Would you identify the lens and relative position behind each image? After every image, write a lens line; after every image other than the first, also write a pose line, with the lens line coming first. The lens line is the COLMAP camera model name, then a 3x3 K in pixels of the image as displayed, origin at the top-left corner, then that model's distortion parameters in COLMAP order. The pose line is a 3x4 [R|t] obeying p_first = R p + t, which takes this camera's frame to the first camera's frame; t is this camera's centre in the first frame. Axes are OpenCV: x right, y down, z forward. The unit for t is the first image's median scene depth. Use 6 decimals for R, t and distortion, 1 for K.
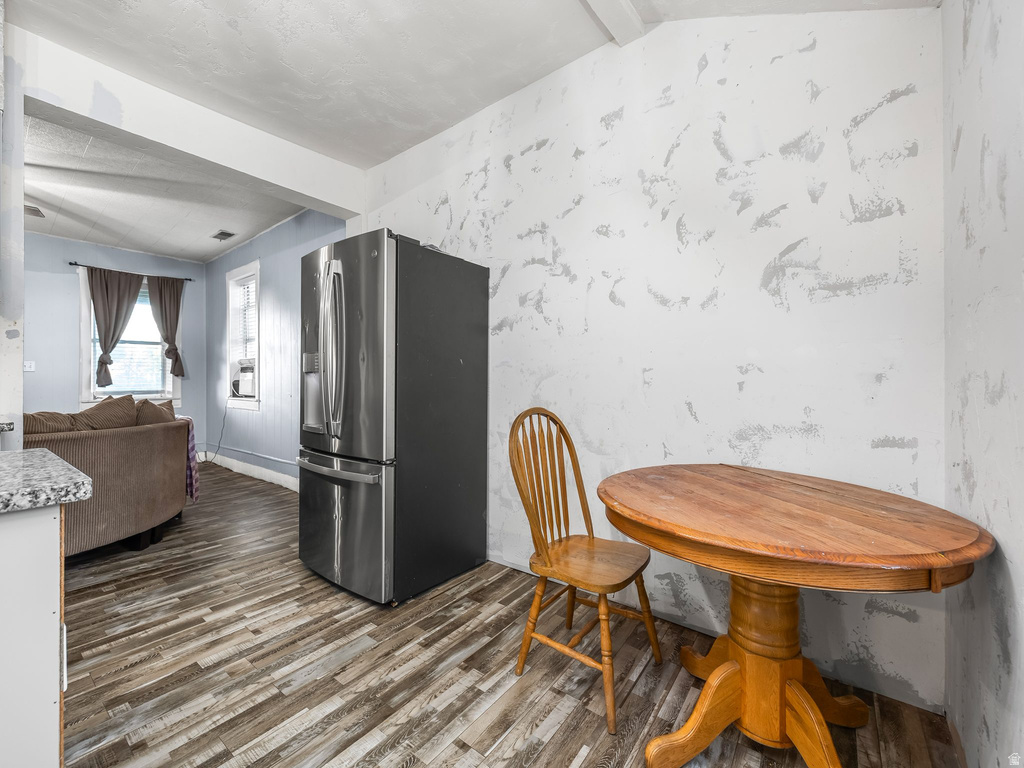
lens RADIAL K [[426.6, 0, 503.4], [0, 426.6, 381.5], [0, 0, 1]] dist [-0.002600, -0.000471]
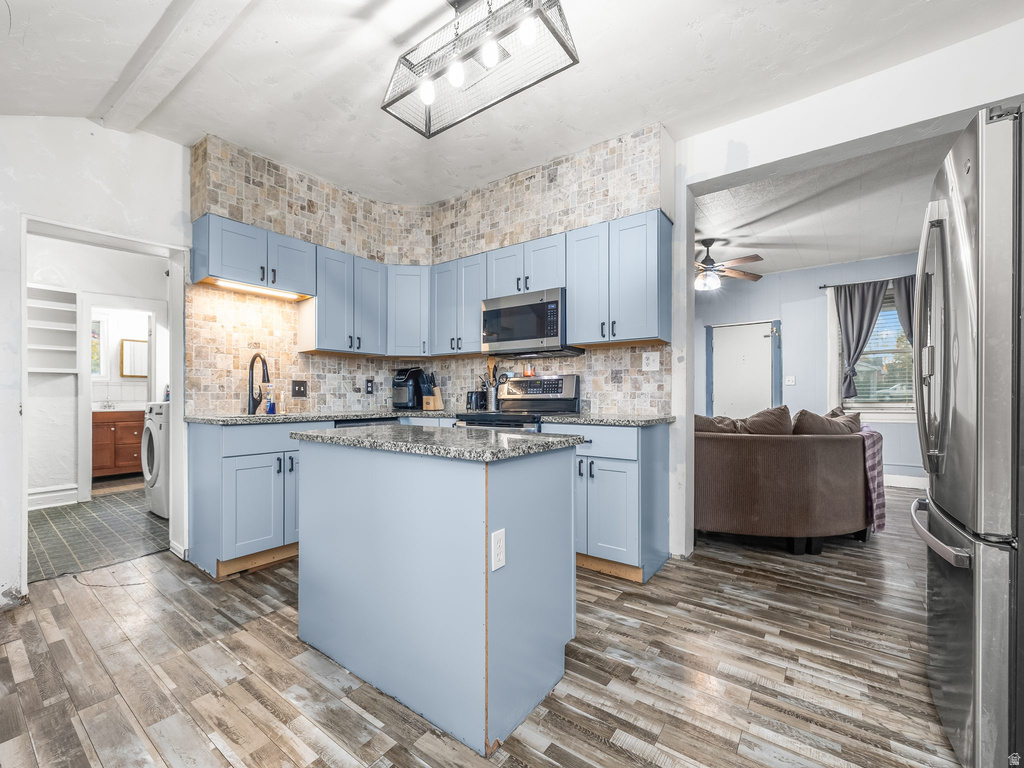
lens RADIAL K [[426.6, 0, 495.0], [0, 426.6, 396.4], [0, 0, 1]] dist [-0.002600, -0.000471]
pose [[0.013906, 0.003002, -0.999899, 0.248061], [0.004029, 0.999987, 0.003058, 0.004522], [0.999895, -0.004071, 0.013894, 0.351677]]
